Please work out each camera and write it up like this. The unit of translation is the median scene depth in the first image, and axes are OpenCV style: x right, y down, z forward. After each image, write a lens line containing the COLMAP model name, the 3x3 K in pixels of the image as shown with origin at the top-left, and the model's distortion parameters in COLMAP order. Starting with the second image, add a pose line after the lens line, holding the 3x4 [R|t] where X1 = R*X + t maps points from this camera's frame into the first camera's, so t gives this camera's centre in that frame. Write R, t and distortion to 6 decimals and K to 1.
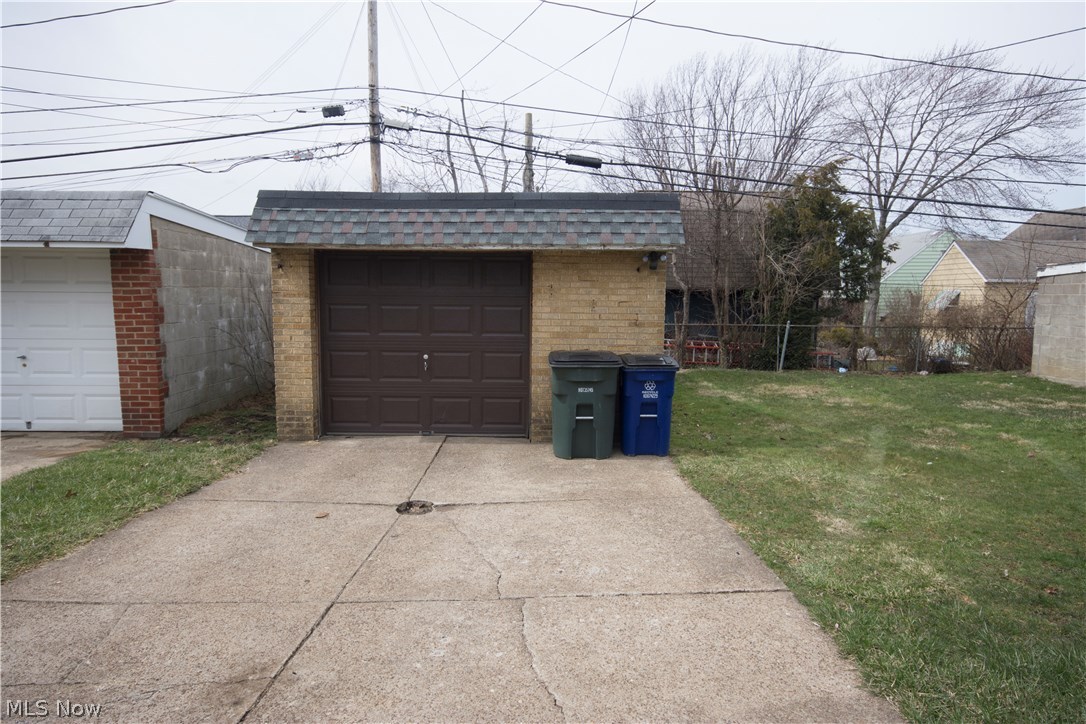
lens RADIAL K [[638.1, 0, 543.0], [0, 638.1, 362.0], [0, 0, 1]] dist [0.004805, 0.000478]
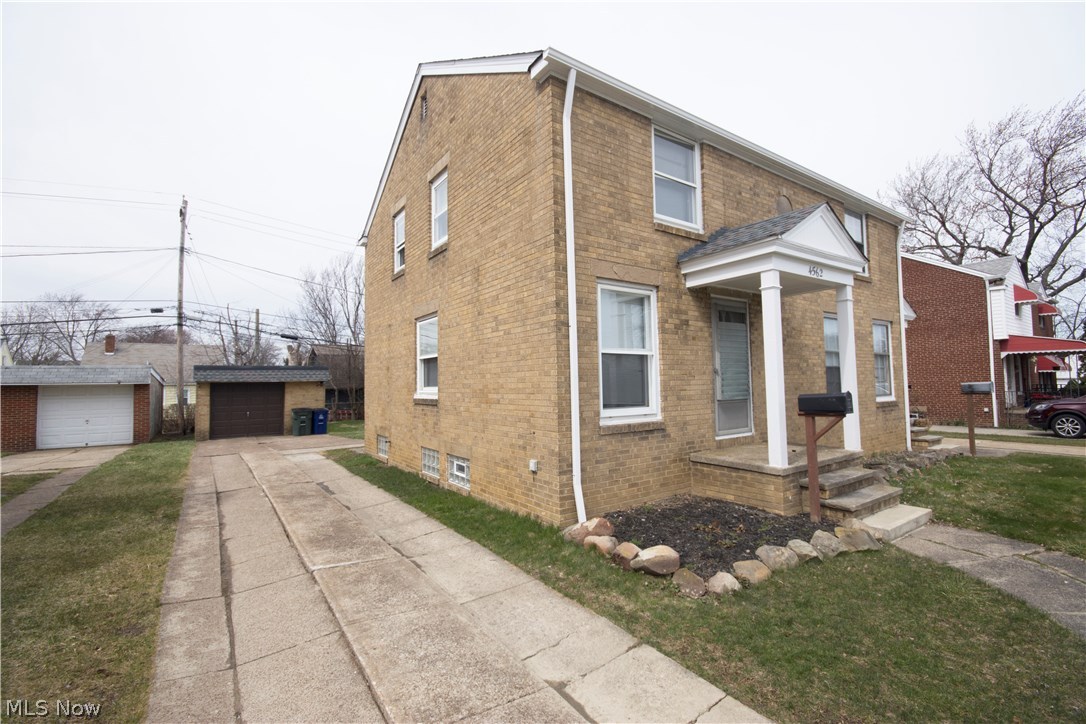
lens RADIAL K [[472.3, 0, 543.0], [0, 472.3, 362.0], [0, 0, 1]] dist [0.014320, -0.014816]
pose [[0.823109, 0.005048, 0.567860, -0.331956], [0.084737, 0.987674, -0.131606, 0.191444], [-0.561525, 0.156445, 0.812536, -1.988709]]
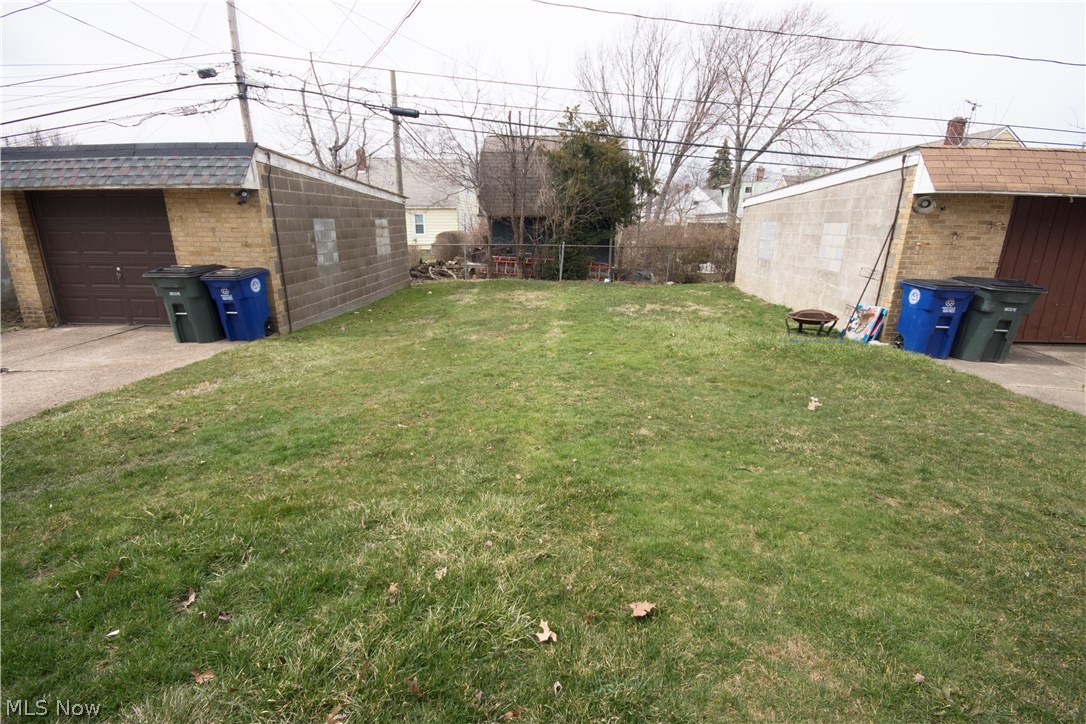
lens RADIAL K [[472.3, 0, 543.0], [0, 472.3, 362.0], [0, 0, 1]] dist [0.014320, -0.014816]
pose [[0.998413, 0.015607, -0.054109, 0.820451], [-0.005321, 0.982678, 0.185244, -0.004953], [0.056063, -0.184662, 0.981202, -0.001037]]
